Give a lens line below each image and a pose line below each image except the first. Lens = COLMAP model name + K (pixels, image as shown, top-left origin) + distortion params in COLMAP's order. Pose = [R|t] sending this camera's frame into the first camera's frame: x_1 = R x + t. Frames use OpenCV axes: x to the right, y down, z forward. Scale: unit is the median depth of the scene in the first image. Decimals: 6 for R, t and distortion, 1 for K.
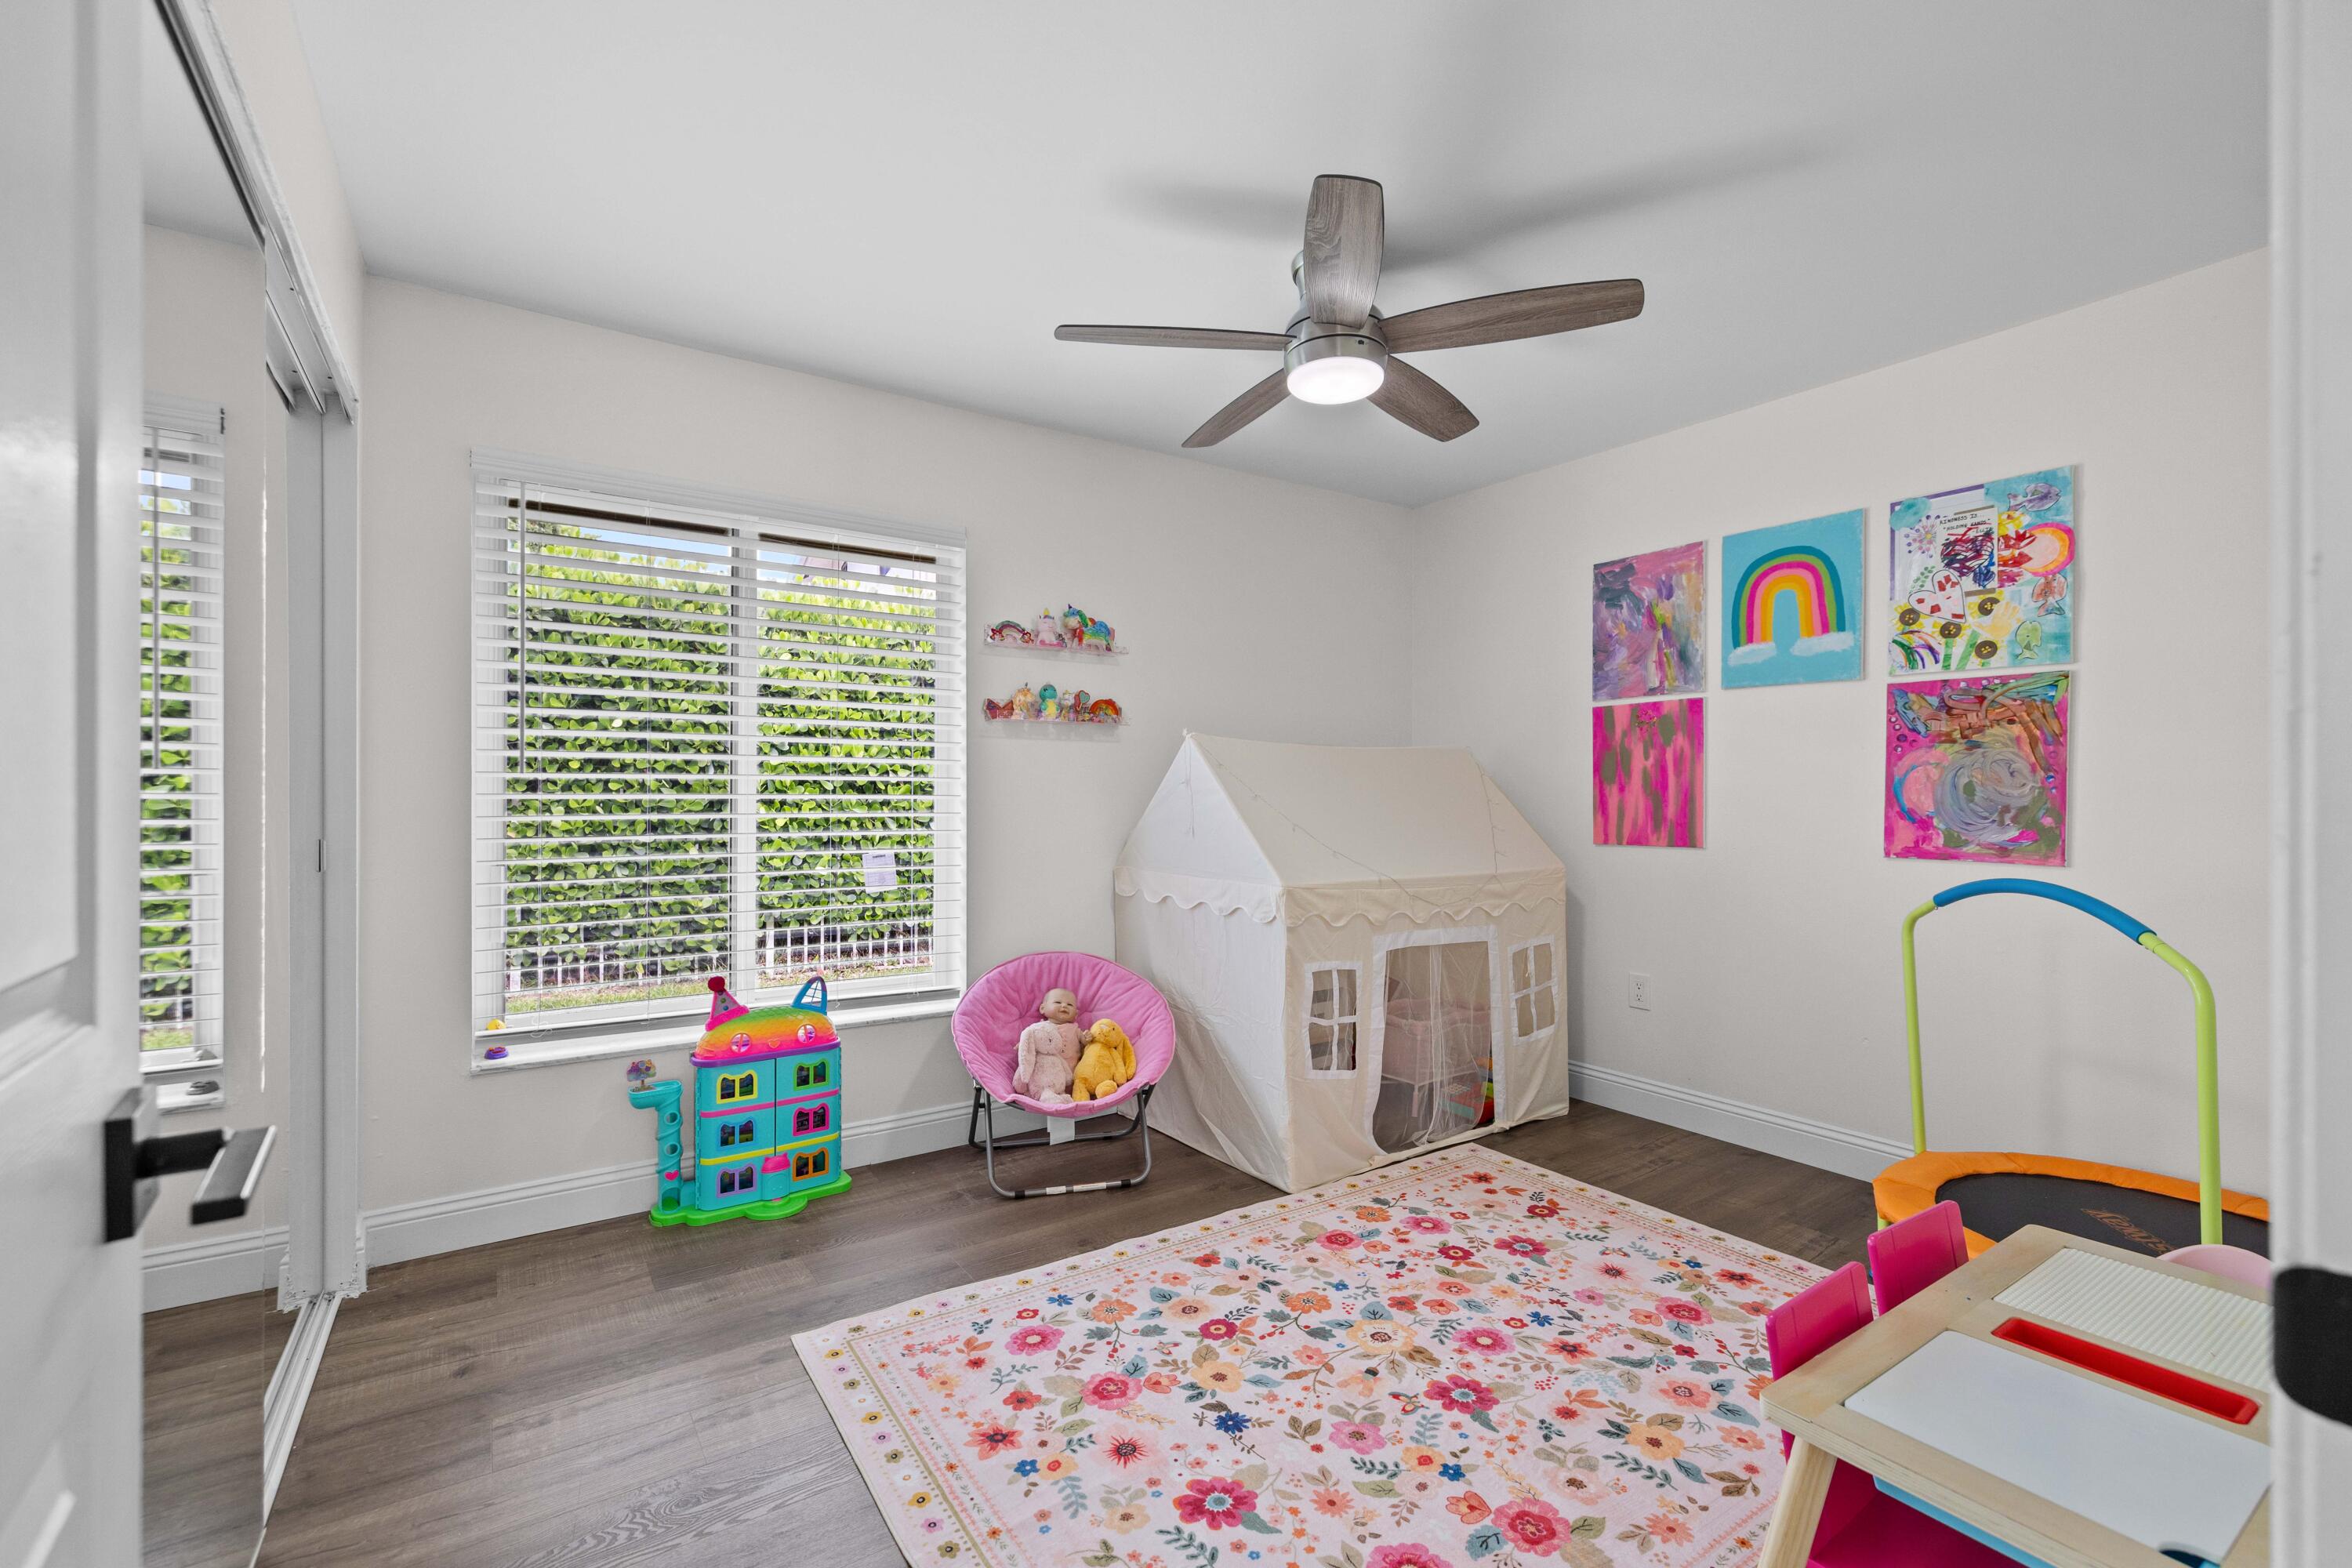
lens RADIAL K [[1004.3, 0, 1168.7], [0, 1004.3, 789.6], [0, 0, 1]] dist [-0.000388, 0.000631]
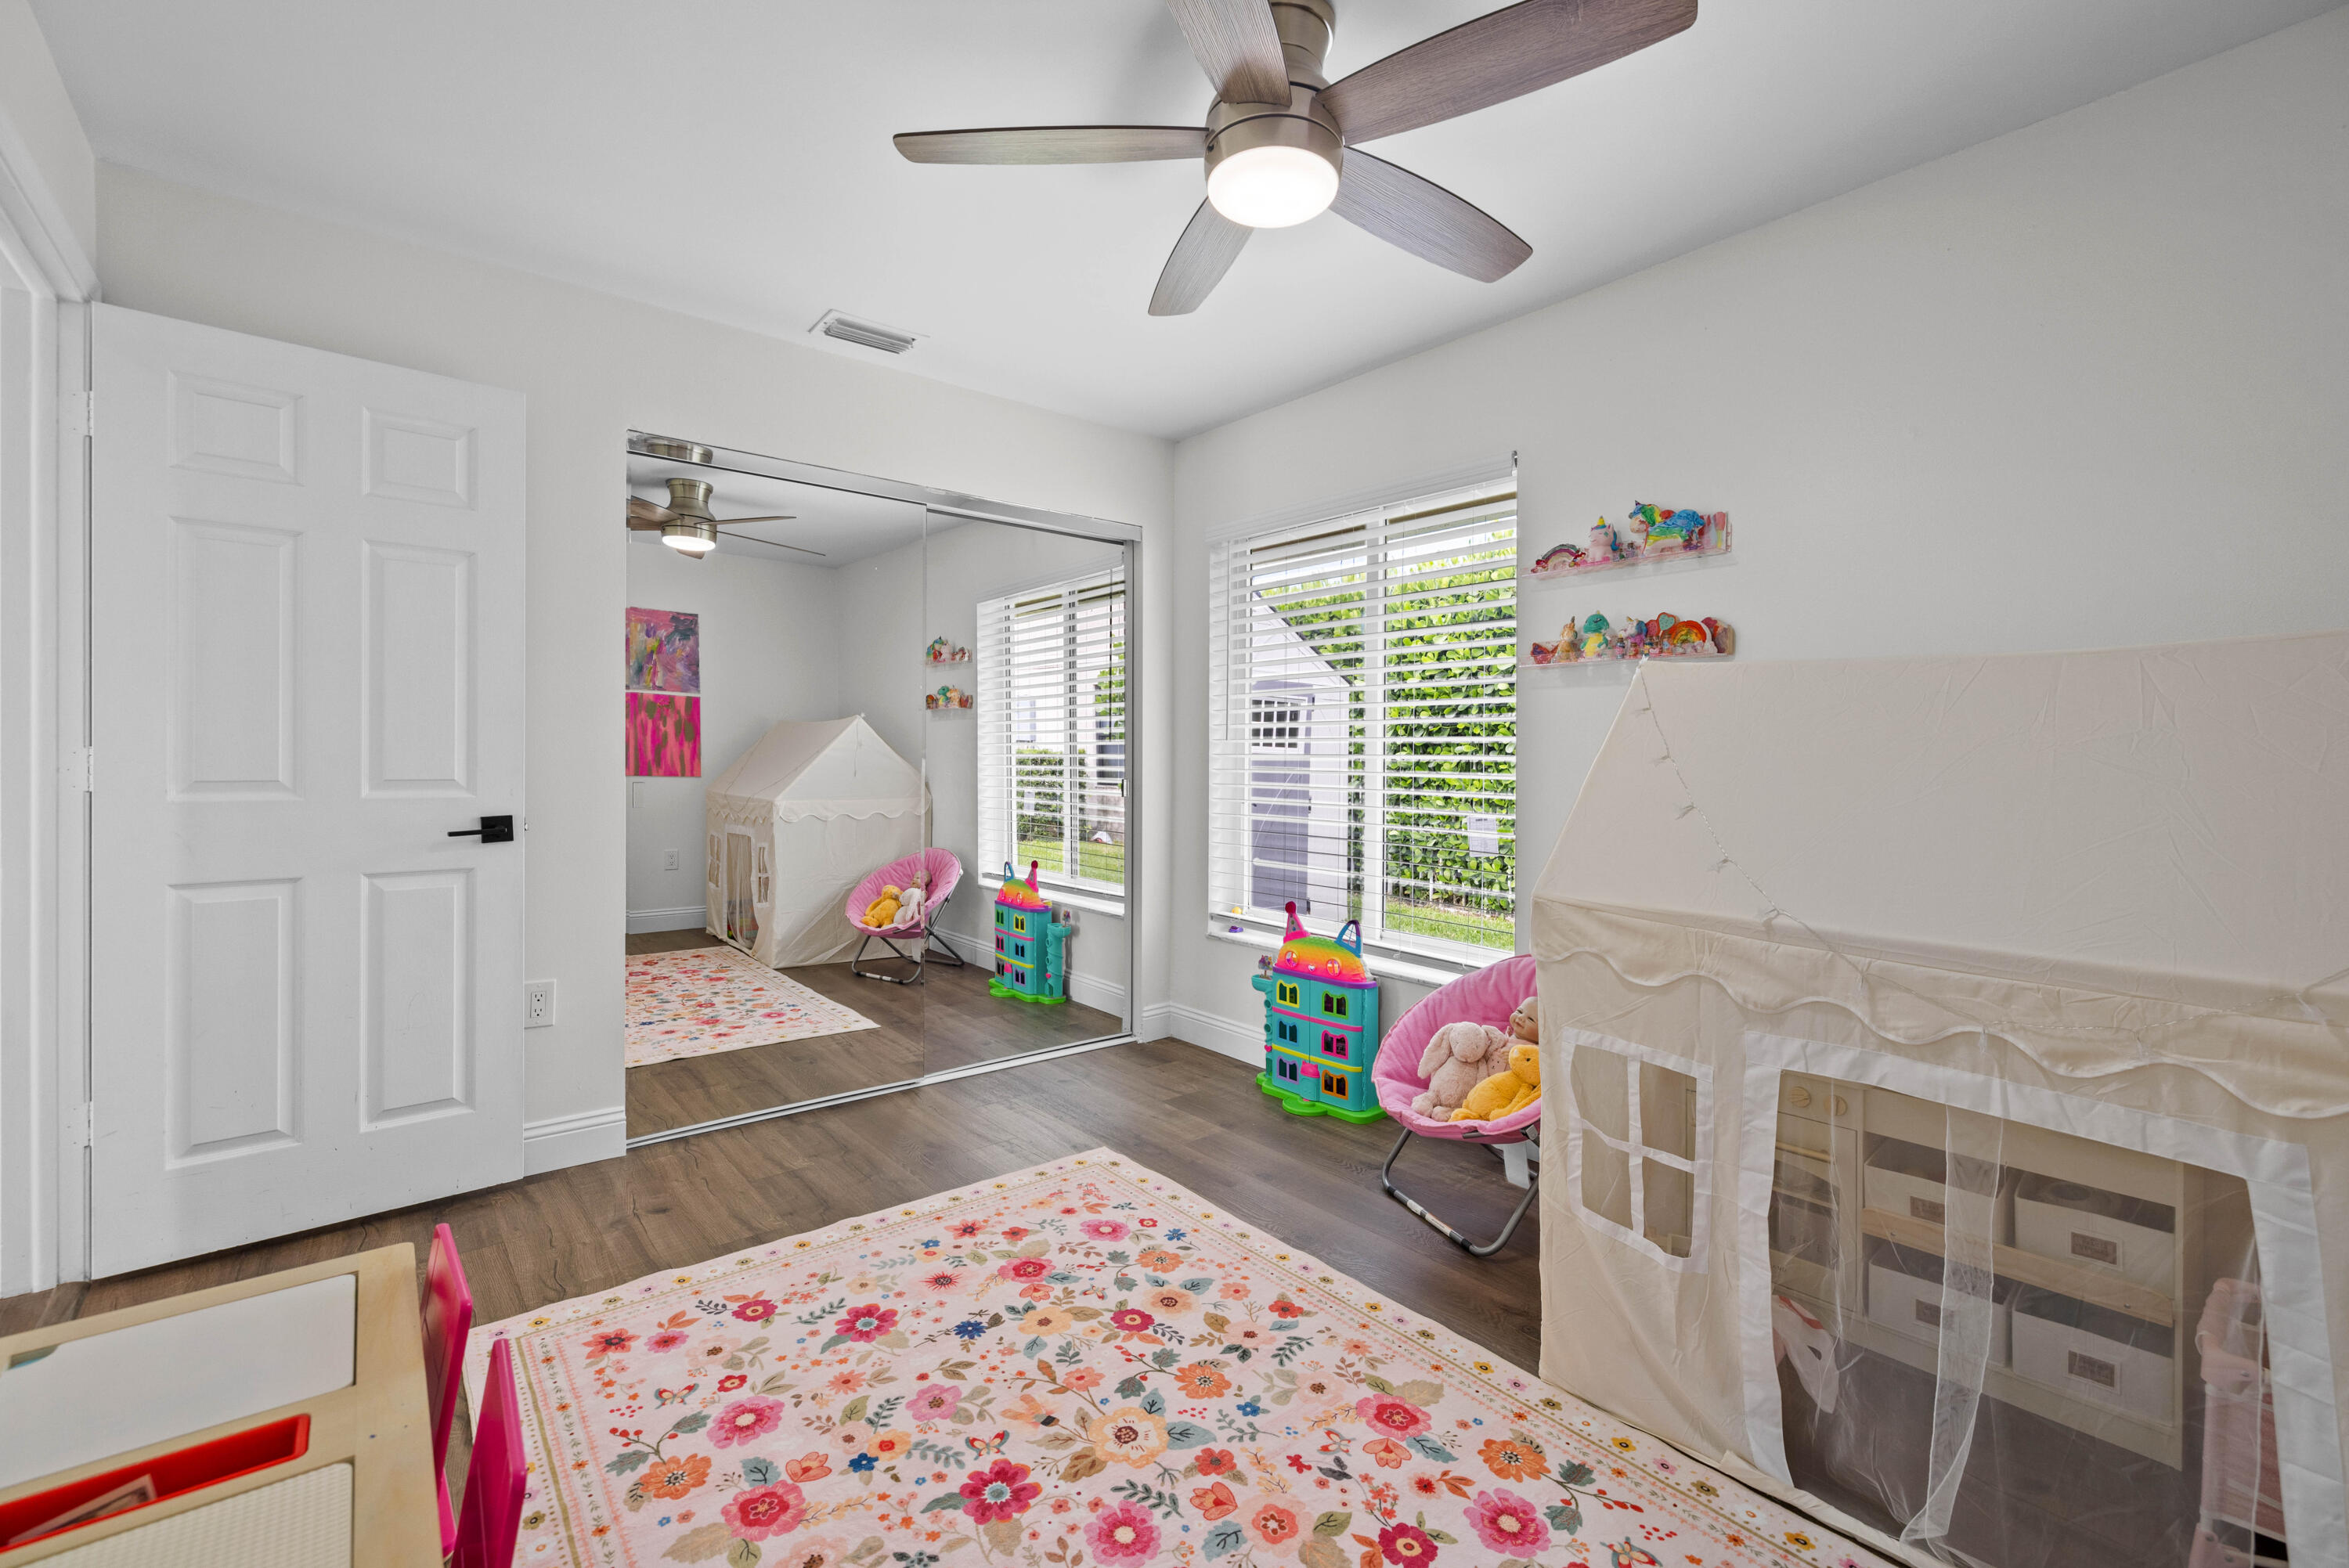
lens RADIAL K [[1002.9, 0, 1166.9], [0, 1002.9, 765.1], [0, 0, 1]] dist [-0.000388, 0.000631]
pose [[0.093554, 0.007873, -0.995583, 0.917056], [-0.002220, 0.999968, 0.007699, 0.010751], [0.995612, 0.001490, 0.093569, 0.881302]]
